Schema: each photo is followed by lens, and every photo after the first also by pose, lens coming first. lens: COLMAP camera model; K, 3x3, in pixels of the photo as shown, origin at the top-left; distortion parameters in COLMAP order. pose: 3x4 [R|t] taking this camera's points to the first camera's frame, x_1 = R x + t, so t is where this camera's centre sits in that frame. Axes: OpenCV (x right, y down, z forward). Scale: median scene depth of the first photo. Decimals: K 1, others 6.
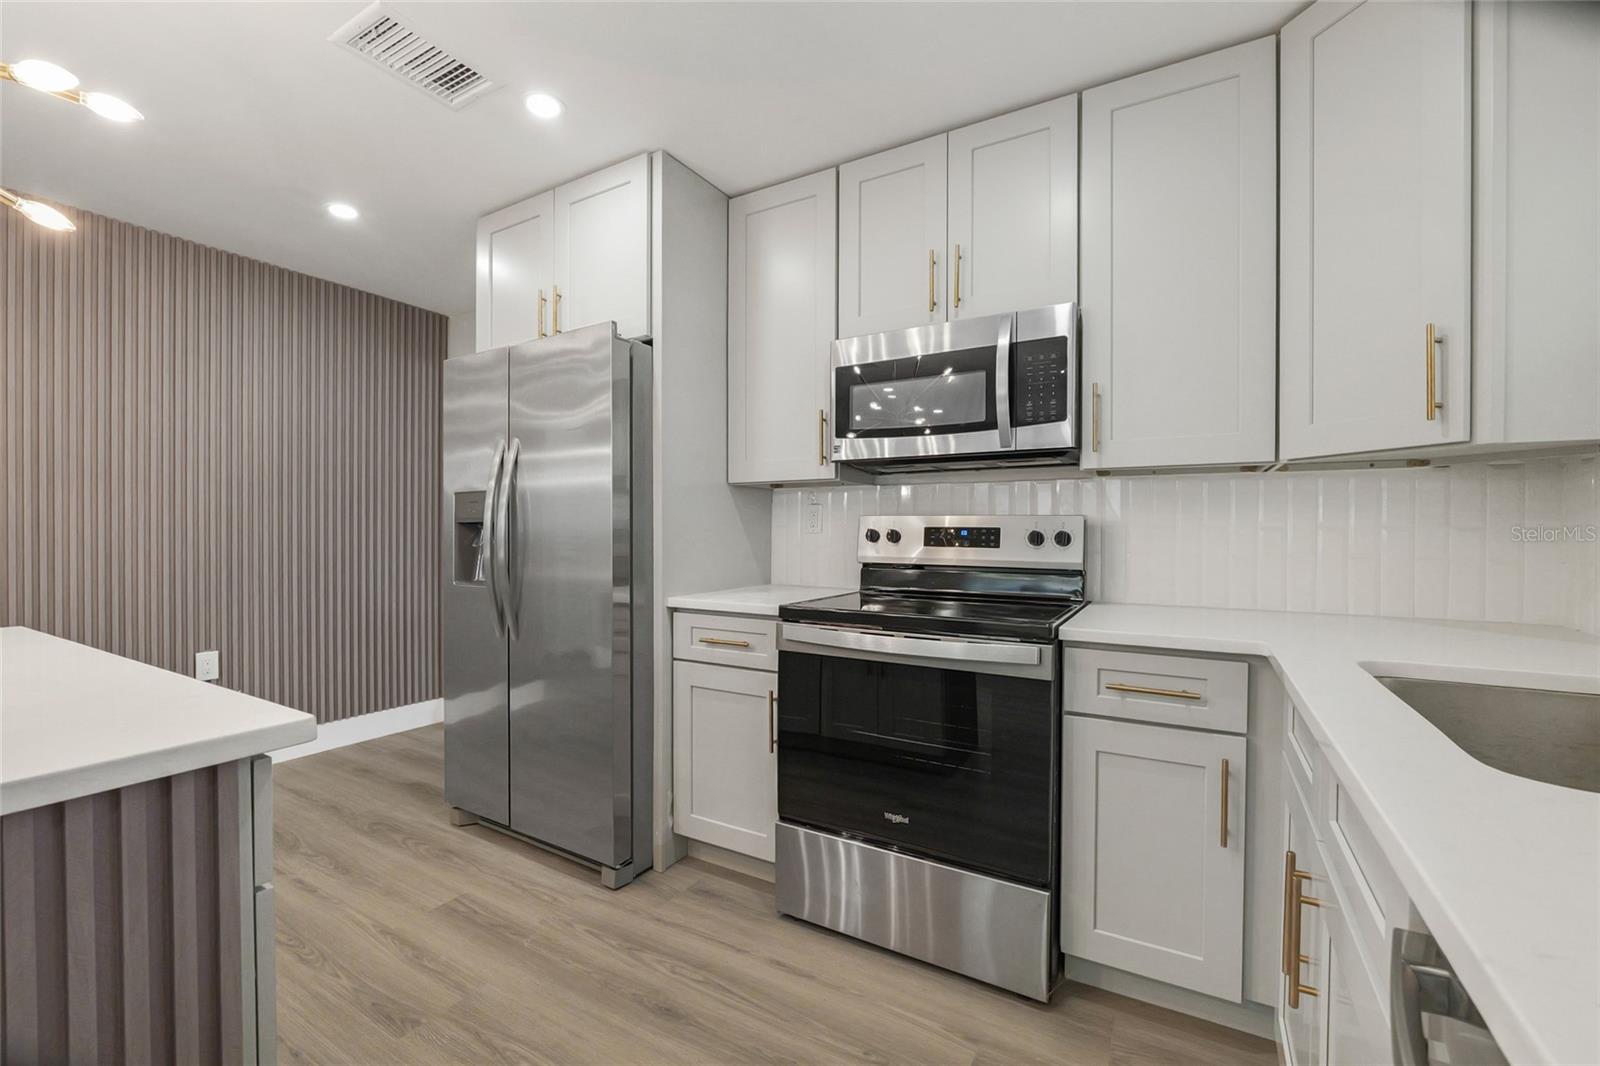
lens RADIAL K [[670.9, 0, 797.5], [0, 670.9, 538.2], [0, 0, 1]] dist [-0.007111, -0.000181]
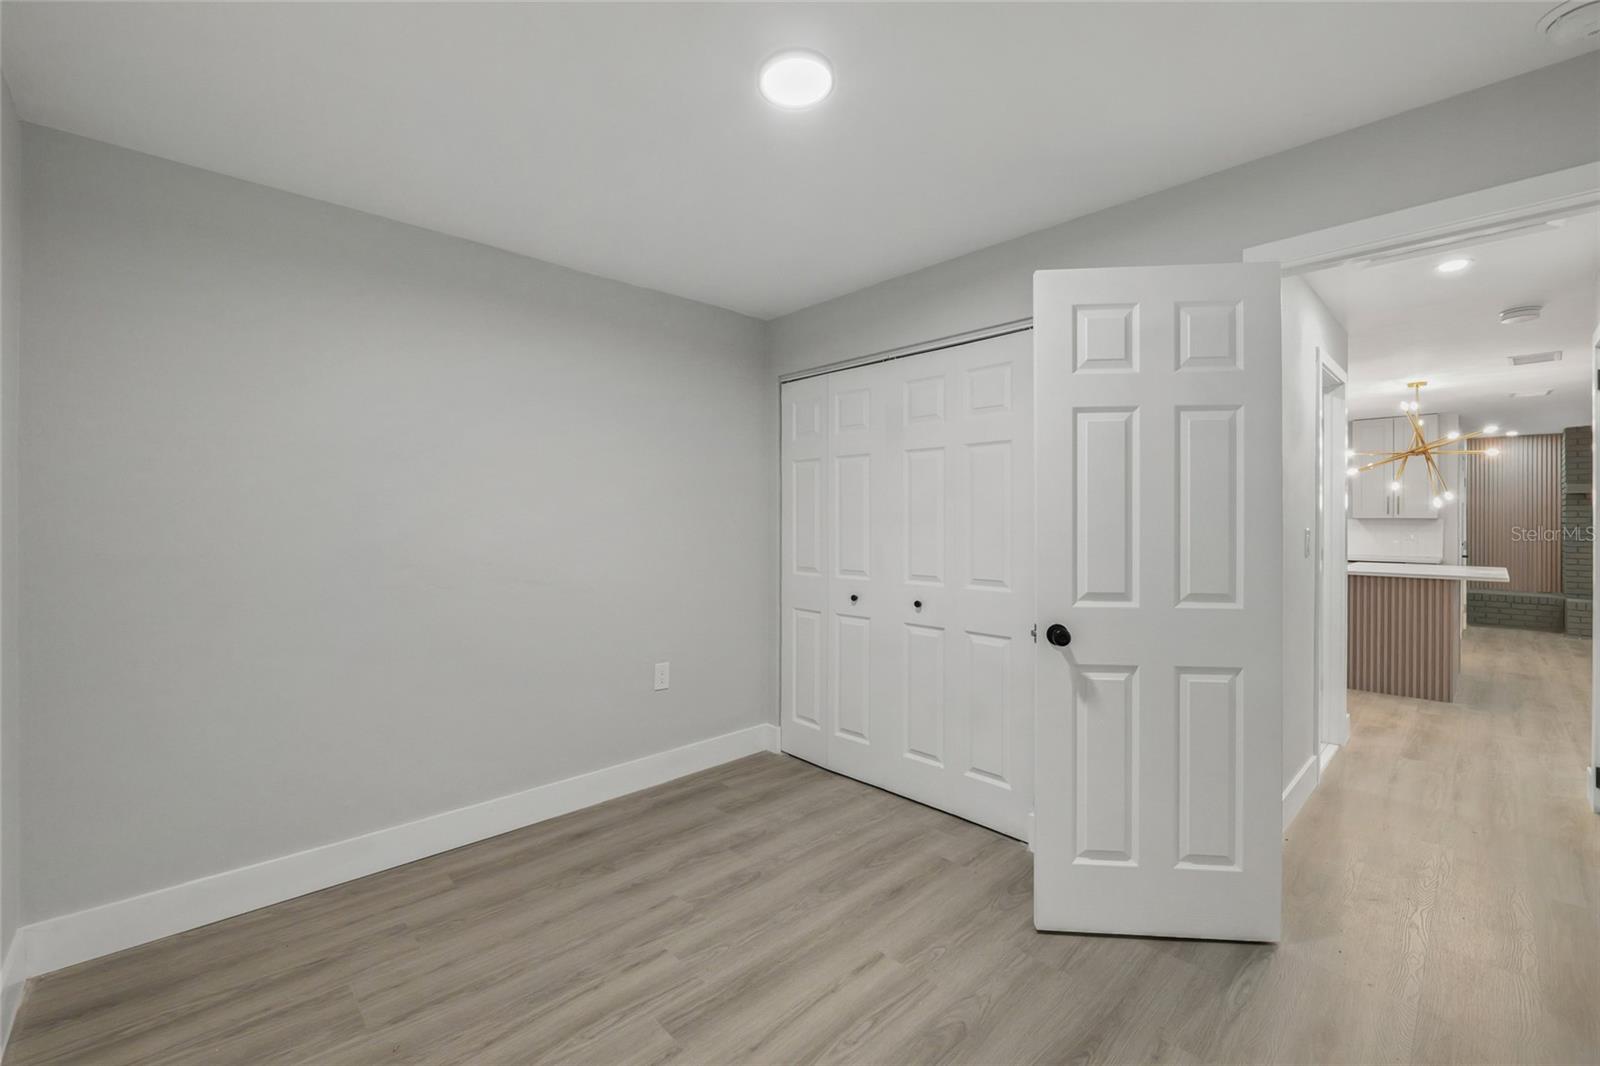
lens RADIAL K [[670.9, 0, 797.4], [0, 670.9, 520.3], [0, 0, 1]] dist [-0.007111, -0.000181]
pose [[0.264205, -0.004962, 0.964454, -3.644011], [0.010648, 0.999941, 0.002228, -0.114248], [-0.964408, 0.009681, 0.264242, 1.923272]]
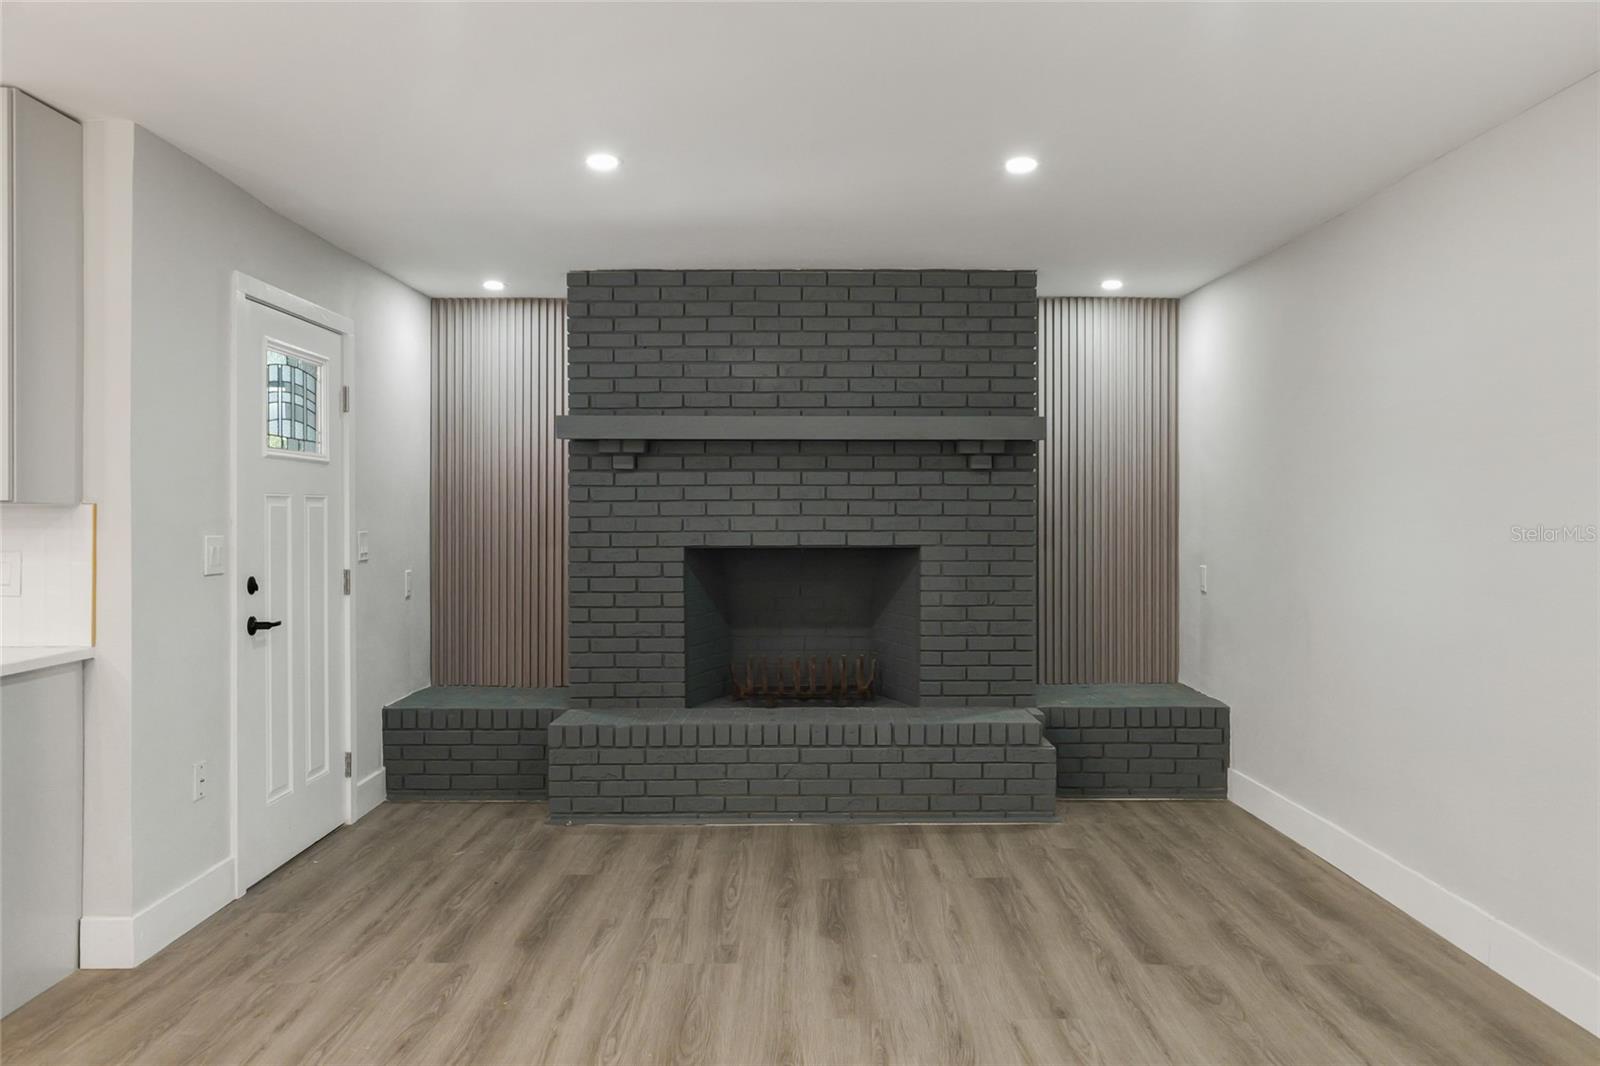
lens RADIAL K [[1222.5, 0, 783.8], [0, 1222.5, 524.3], [0, 0, 1]] dist [-0.004356, 0.003368]
pose [[-0.506854, -0.011662, 0.861953, -1.549801], [0.006958, 0.999821, 0.017619, -0.073977], [-0.862004, 0.014928, -0.506682, -0.206084]]
